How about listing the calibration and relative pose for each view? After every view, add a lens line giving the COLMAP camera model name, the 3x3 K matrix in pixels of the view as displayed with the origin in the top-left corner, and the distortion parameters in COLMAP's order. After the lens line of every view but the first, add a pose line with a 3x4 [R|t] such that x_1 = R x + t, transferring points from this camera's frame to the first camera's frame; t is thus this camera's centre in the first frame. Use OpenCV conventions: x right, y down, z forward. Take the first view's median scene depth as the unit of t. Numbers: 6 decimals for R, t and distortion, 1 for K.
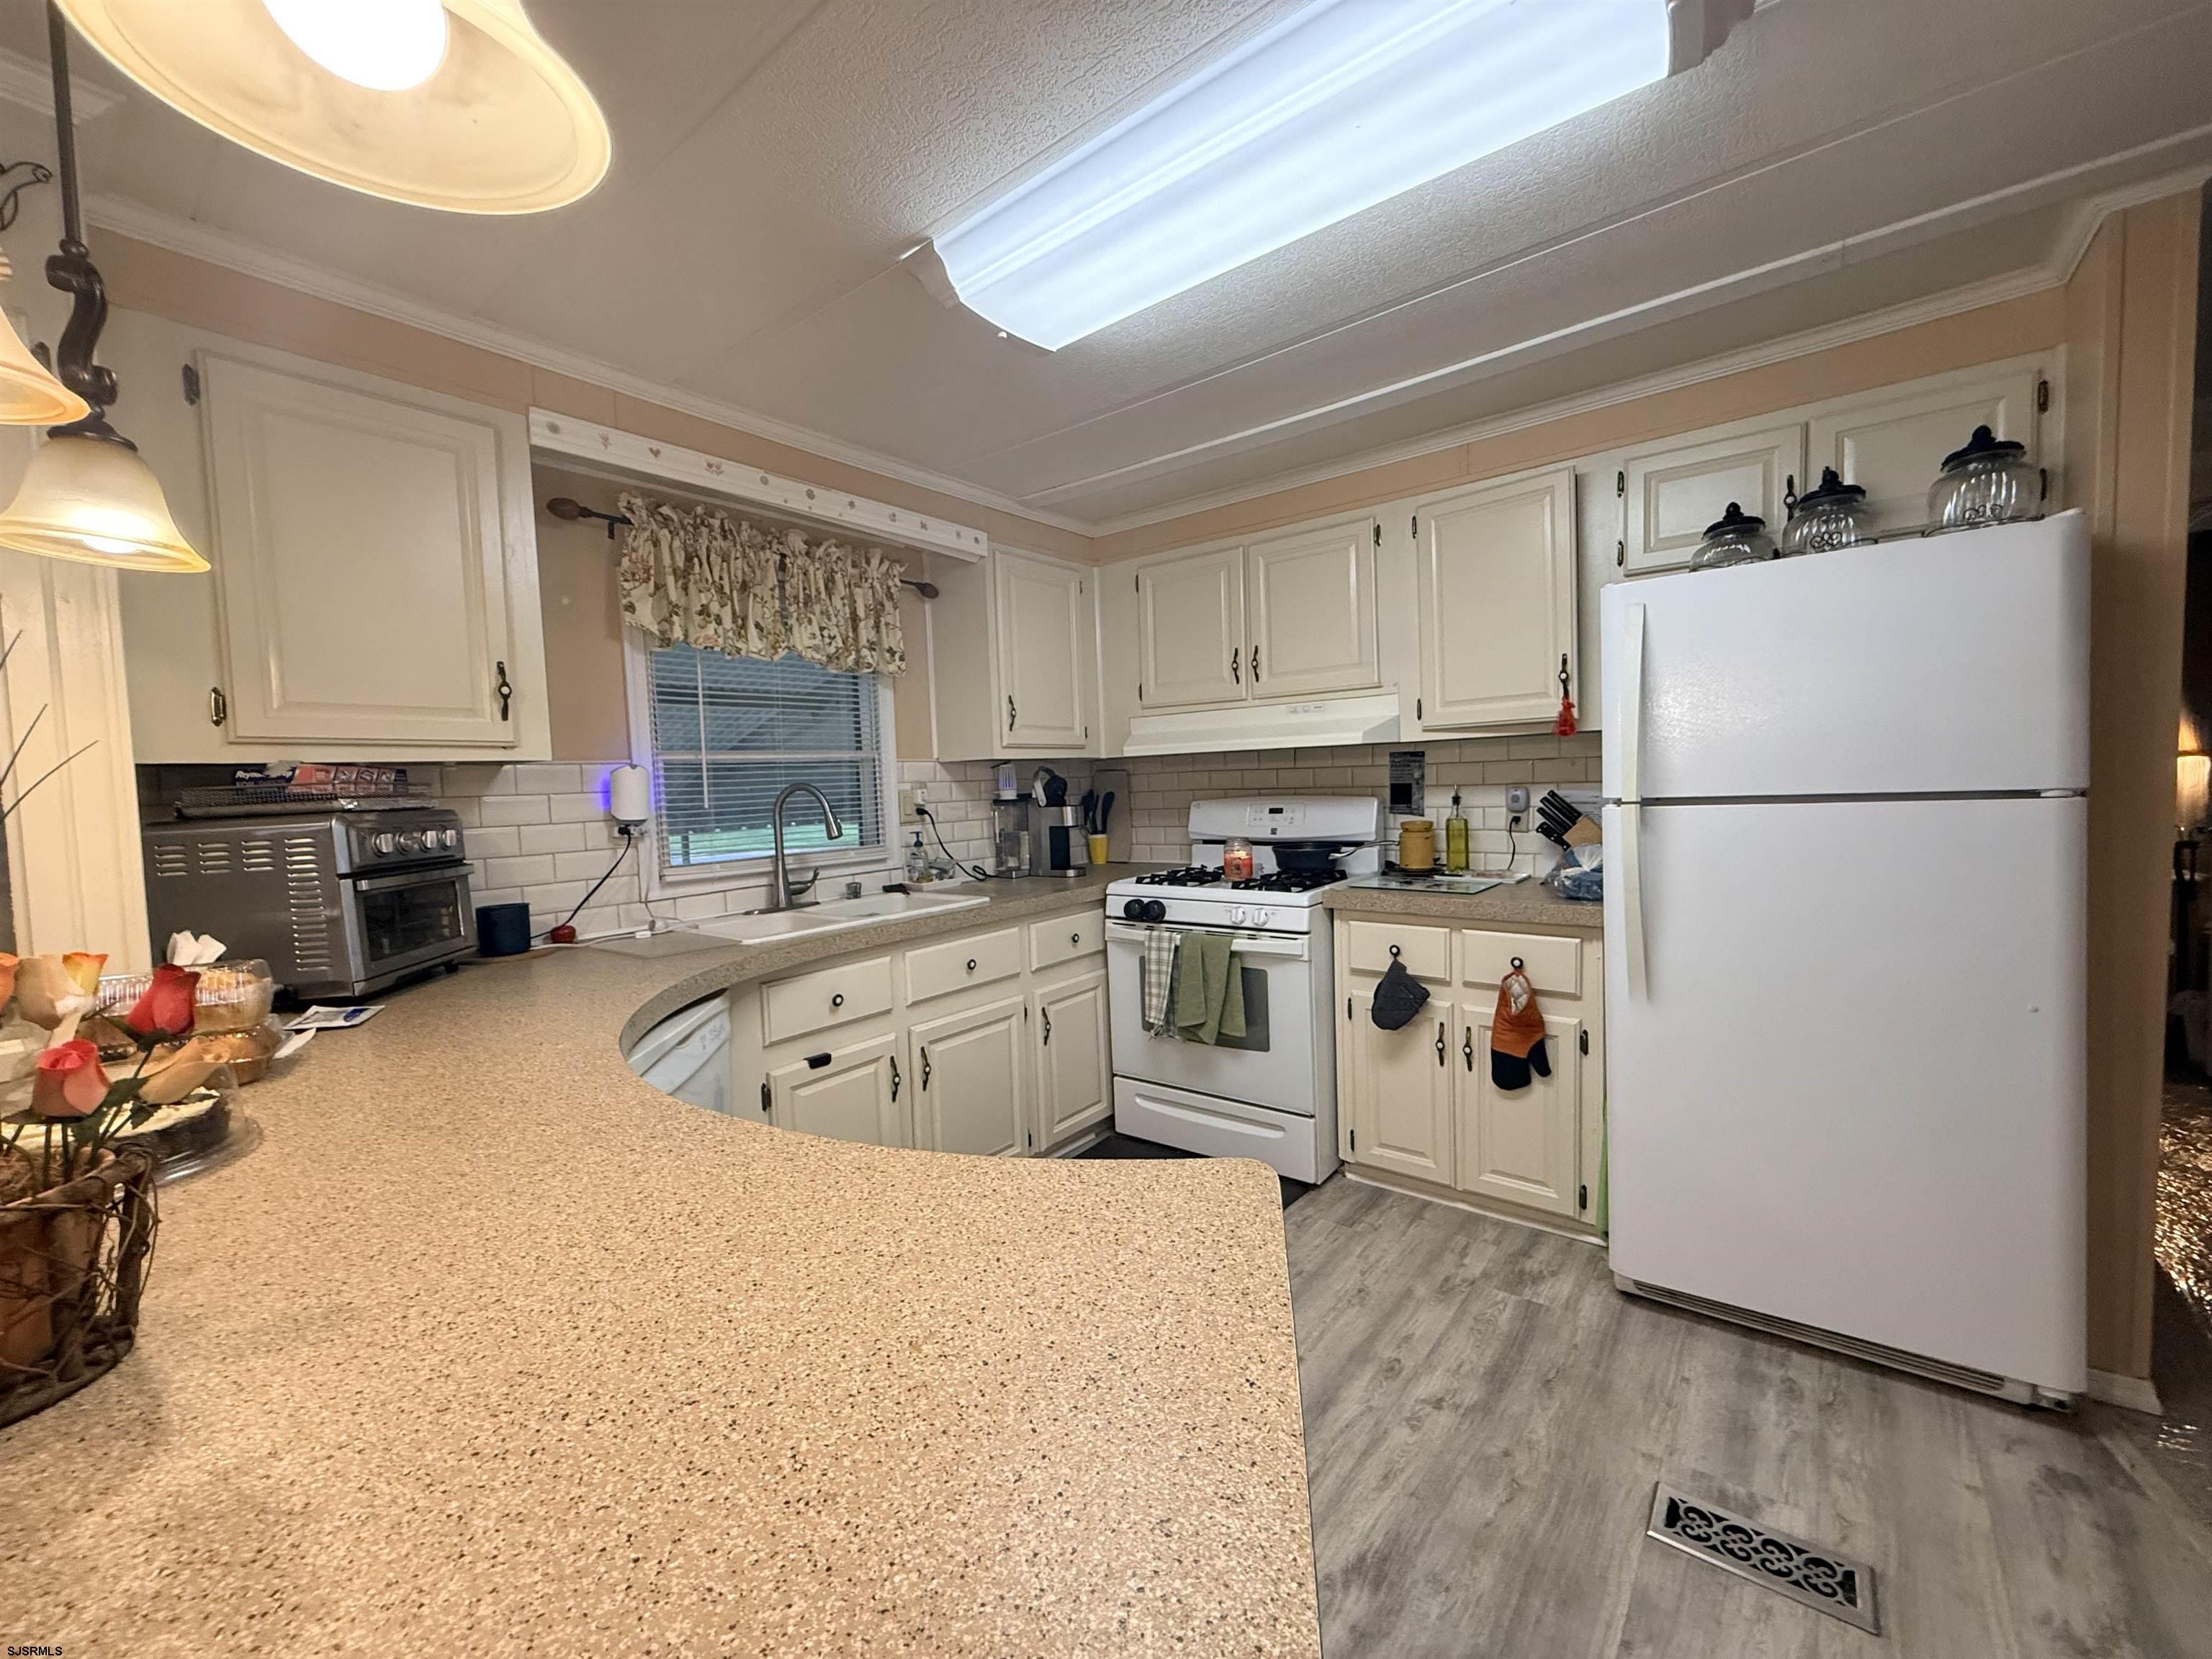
lens RADIAL K [[884.3, 0, 1100.2], [0, 884.3, 828.8], [0, 0, 1]] dist [-0.002002, -0.000016]
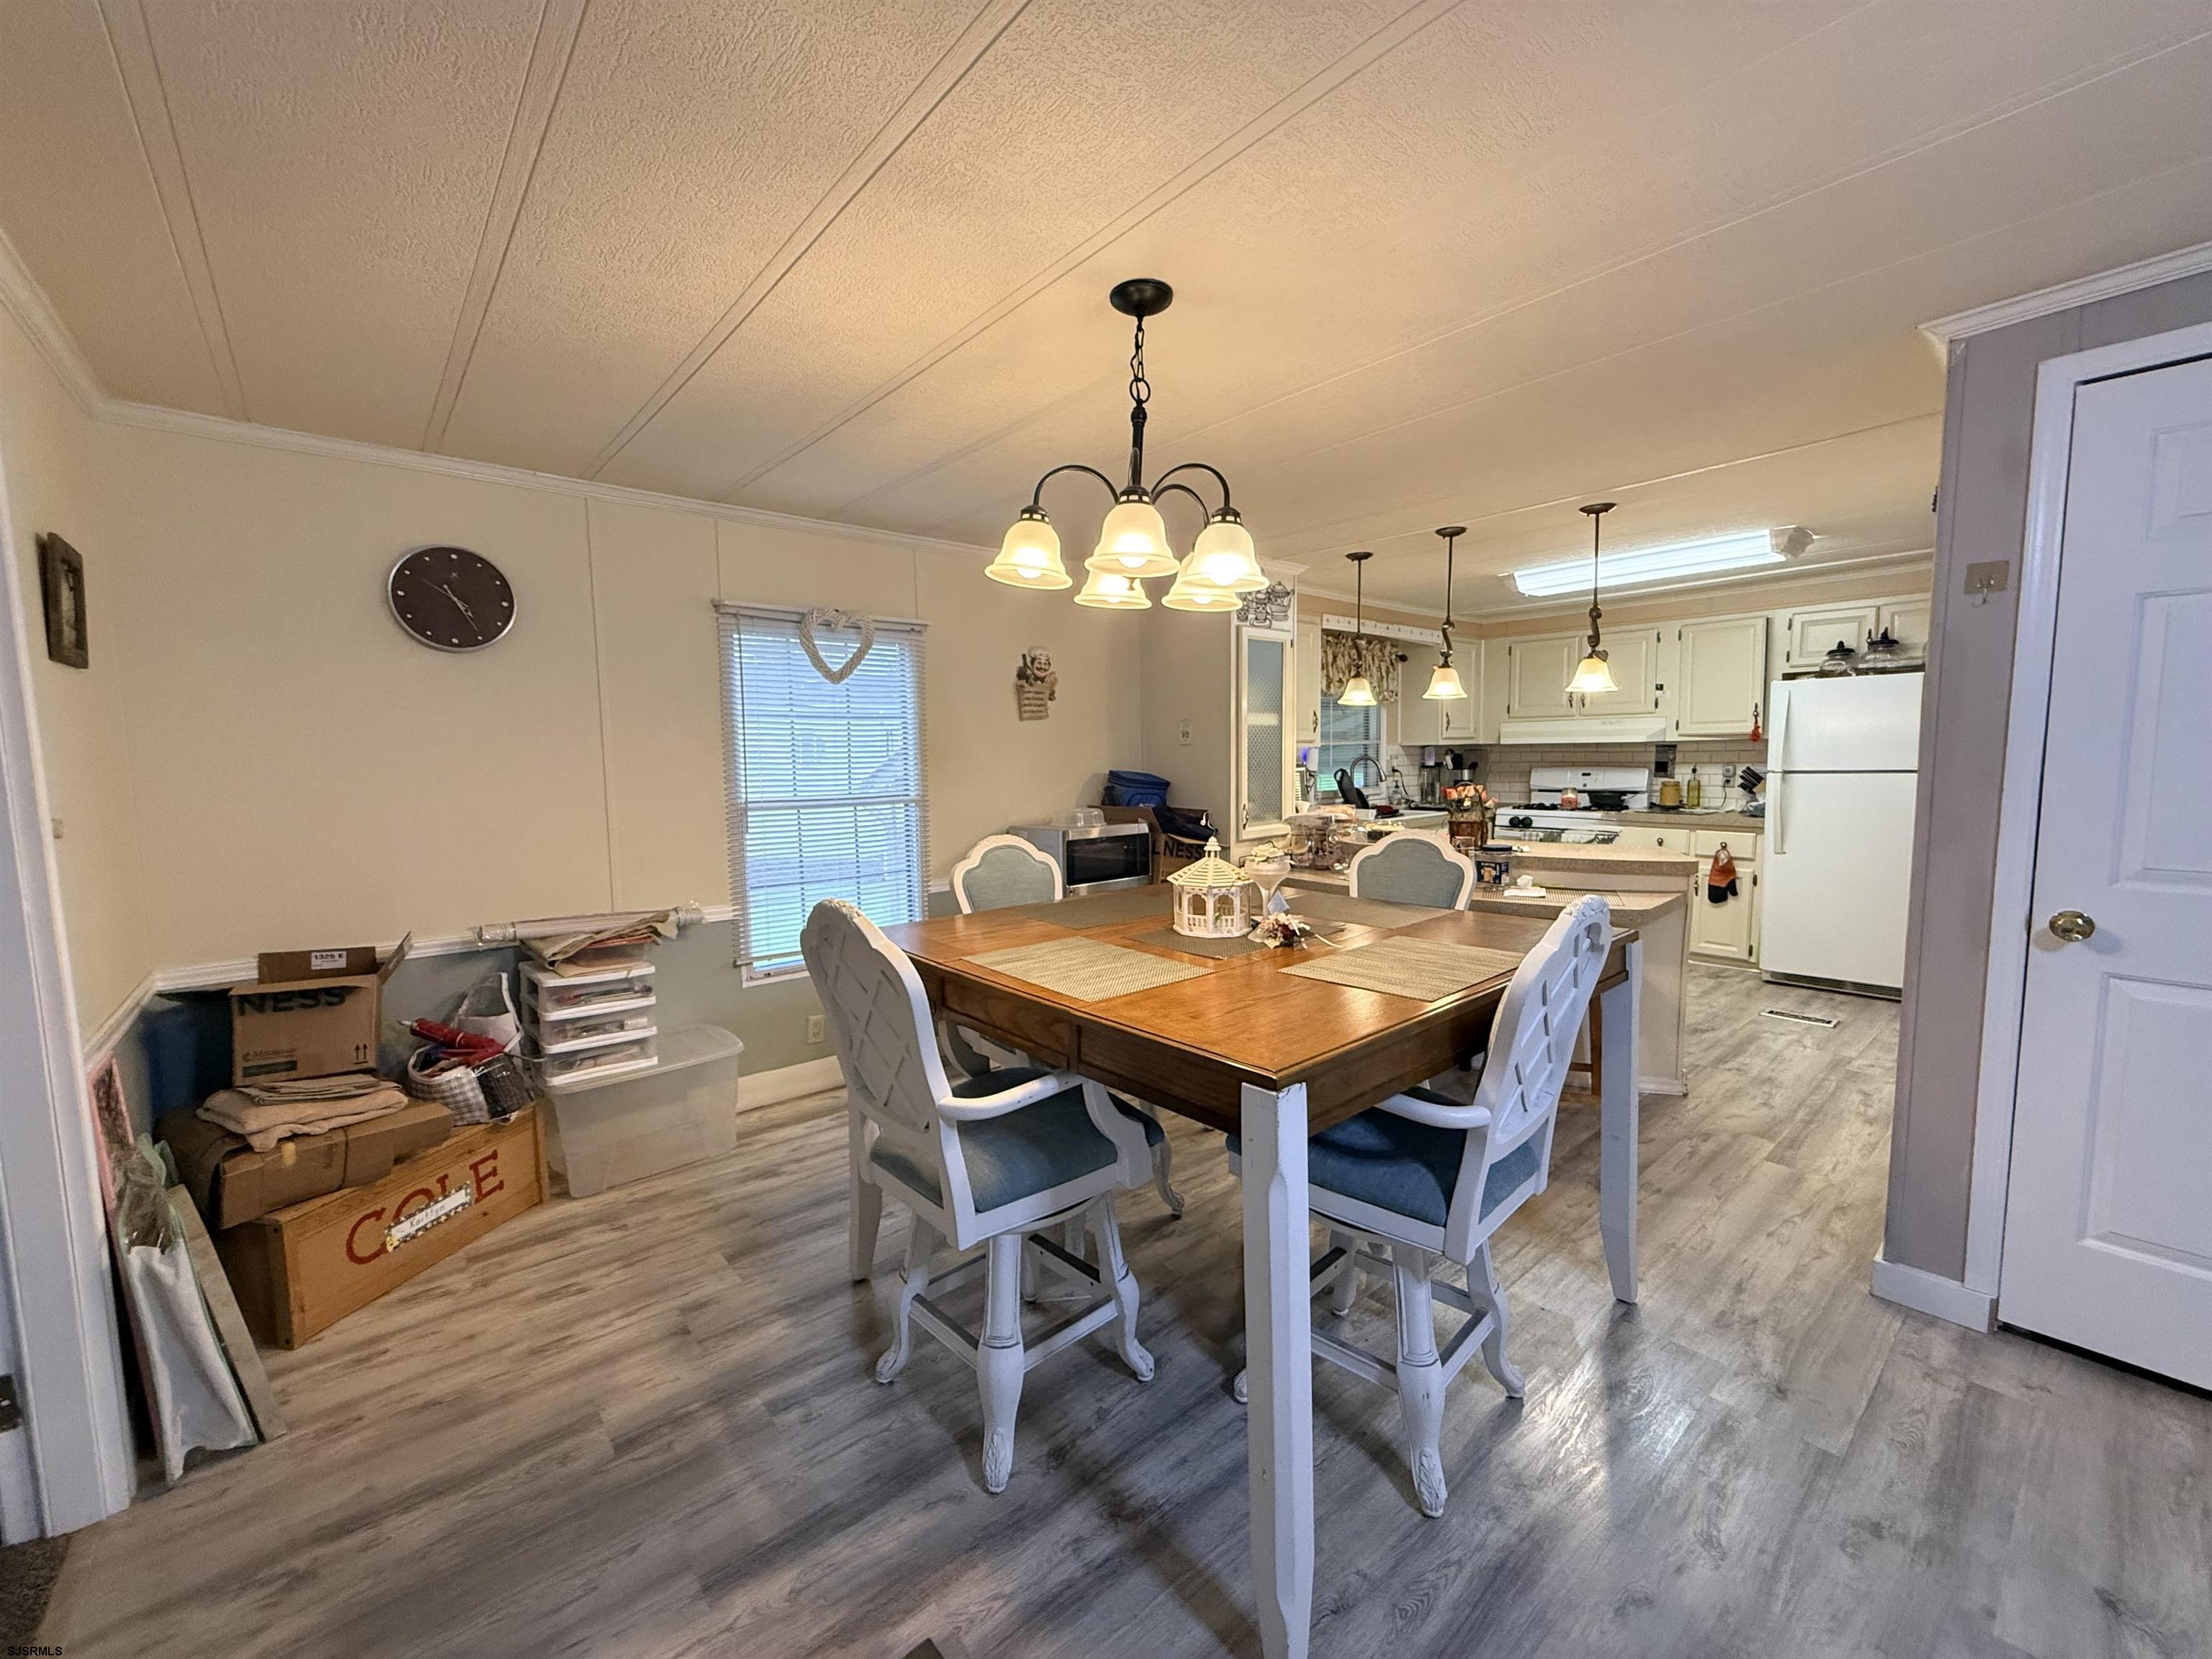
lens RADIAL K [[884.3, 0, 1096.1], [0, 884.3, 829.2], [0, 0, 1]] dist [-0.002002, -0.000016]
pose [[0.982126, 0.034734, -0.184992, -0.592856], [-0.027450, 0.998749, 0.041791, 0.057109], [0.186212, -0.035966, 0.981851, -1.307253]]
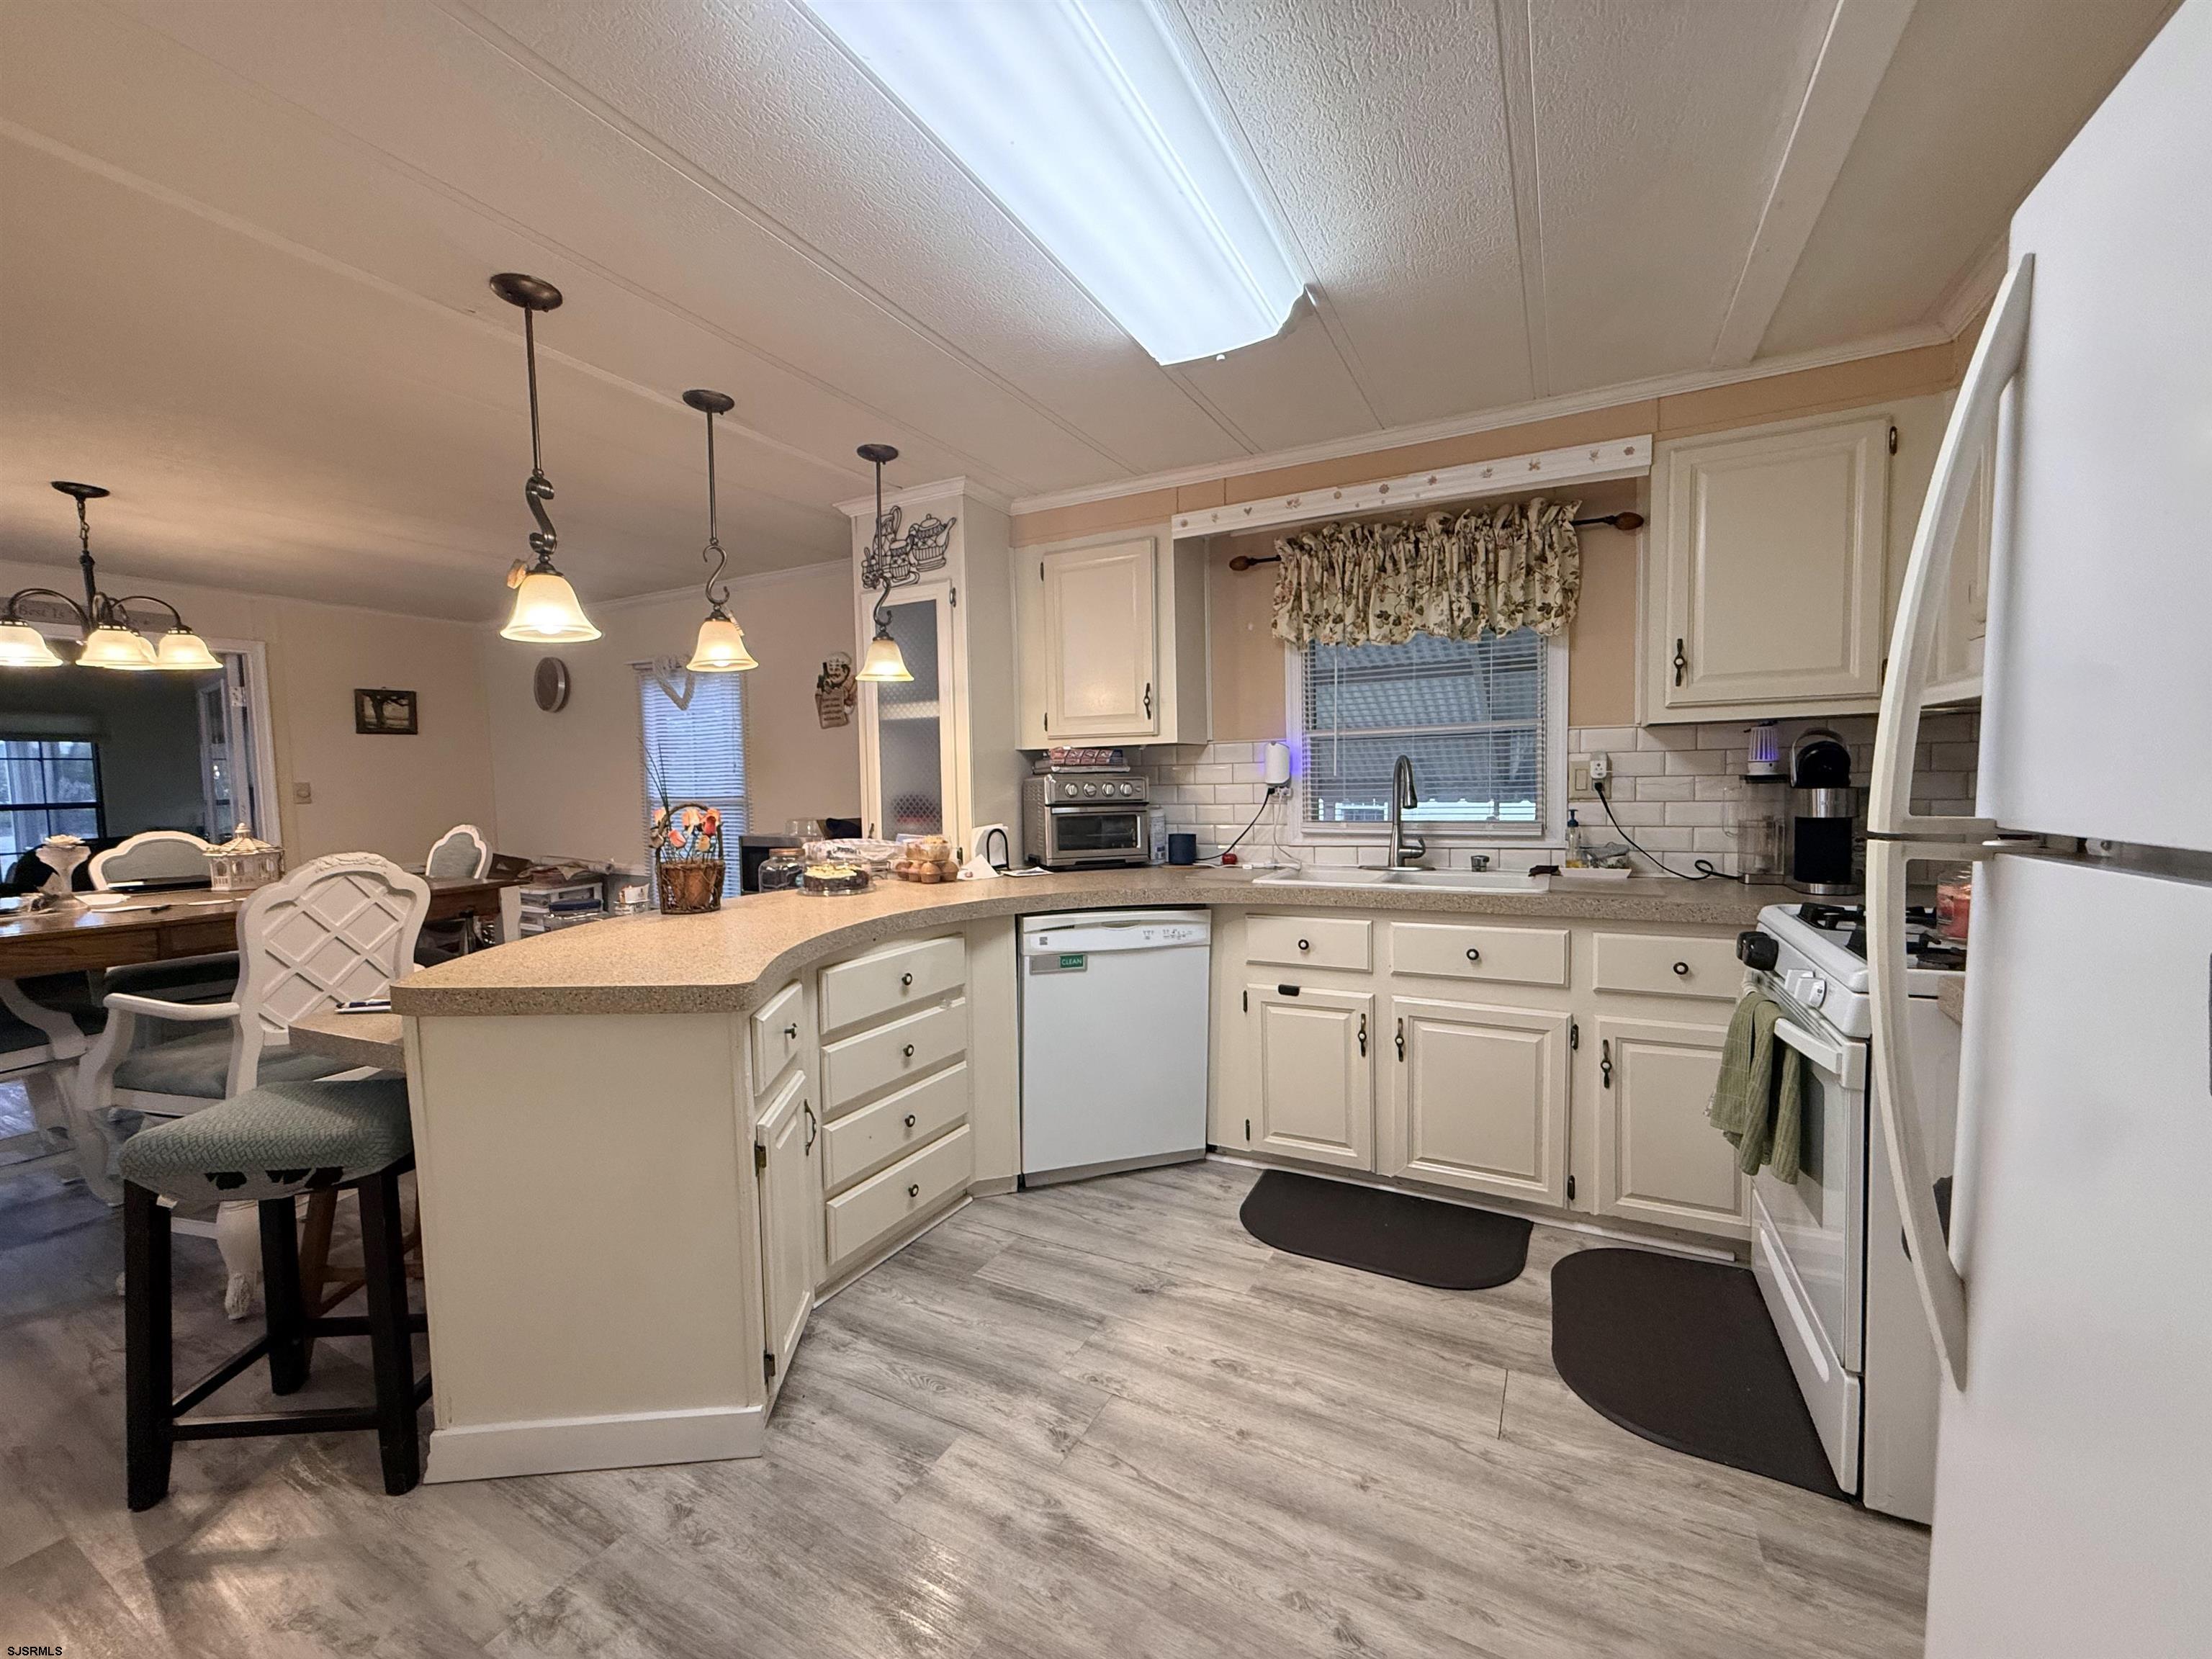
lens RADIAL K [[884.3, 0, 1097.1], [0, 884.3, 826.5], [0, 0, 1]] dist [-0.002002, -0.000016]
pose [[0.183451, 0.087009, -0.979171, 0.670874], [-0.037271, 0.995975, 0.081519, -0.039693], [0.982322, 0.021540, 0.185956, 0.439736]]
